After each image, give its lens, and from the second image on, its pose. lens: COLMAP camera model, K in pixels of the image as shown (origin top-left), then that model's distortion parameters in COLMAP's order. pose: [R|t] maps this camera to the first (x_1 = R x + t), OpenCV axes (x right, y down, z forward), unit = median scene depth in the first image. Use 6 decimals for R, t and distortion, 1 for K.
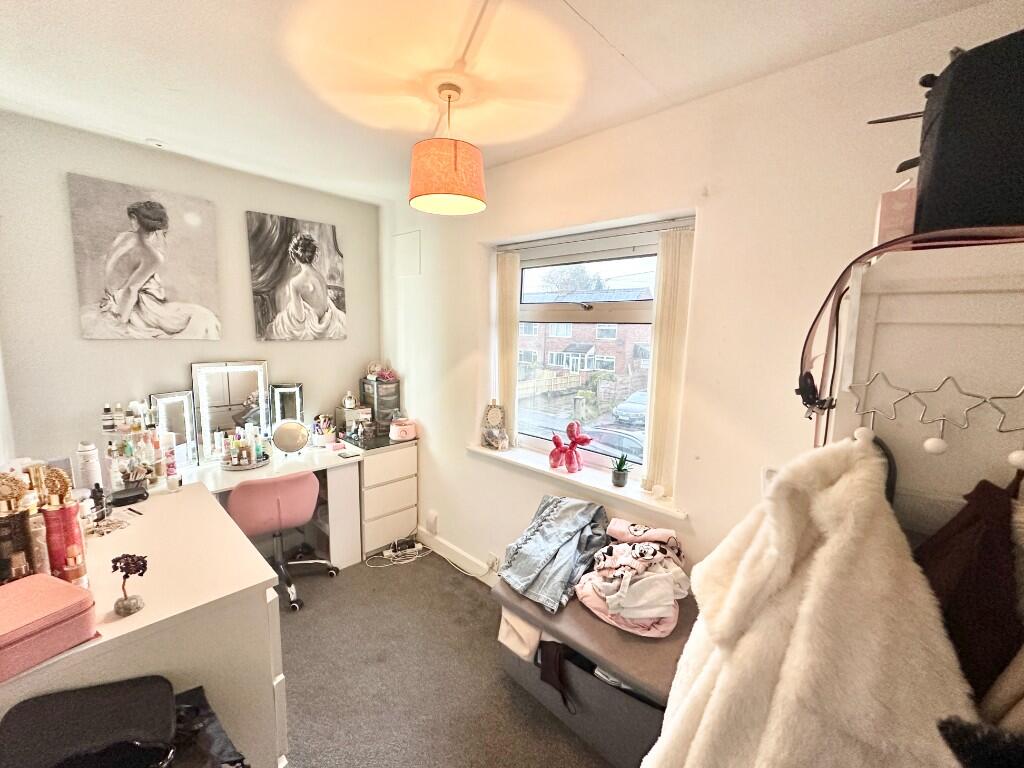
lens RADIAL K [[419.6, 0, 512.0], [0, 419.6, 384.0], [0, 0, 1]] dist [0.000042, -0.000027]
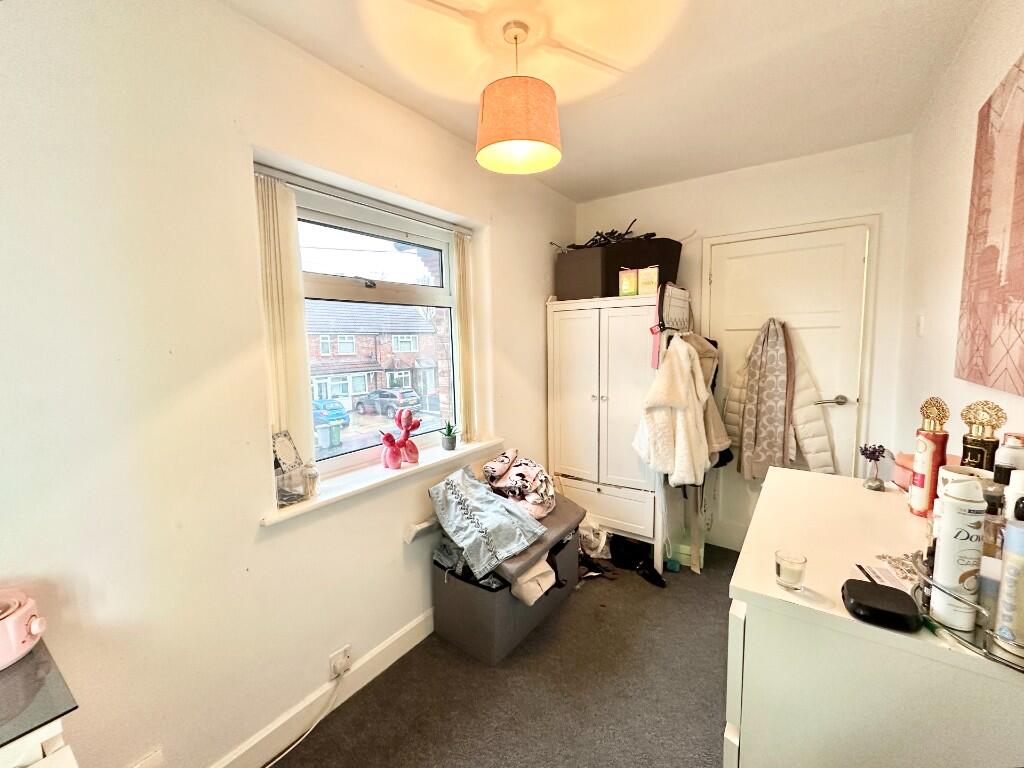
lens RADIAL K [[419.6, 0, 512.0], [0, 419.6, 384.0], [0, 0, 1]] dist [0.000042, -0.000027]
pose [[-0.148615, -0.122133, 0.981324, -0.772794], [0.144982, 0.978930, 0.143792, -0.062217], [-0.978209, 0.163644, -0.127776, 0.860199]]
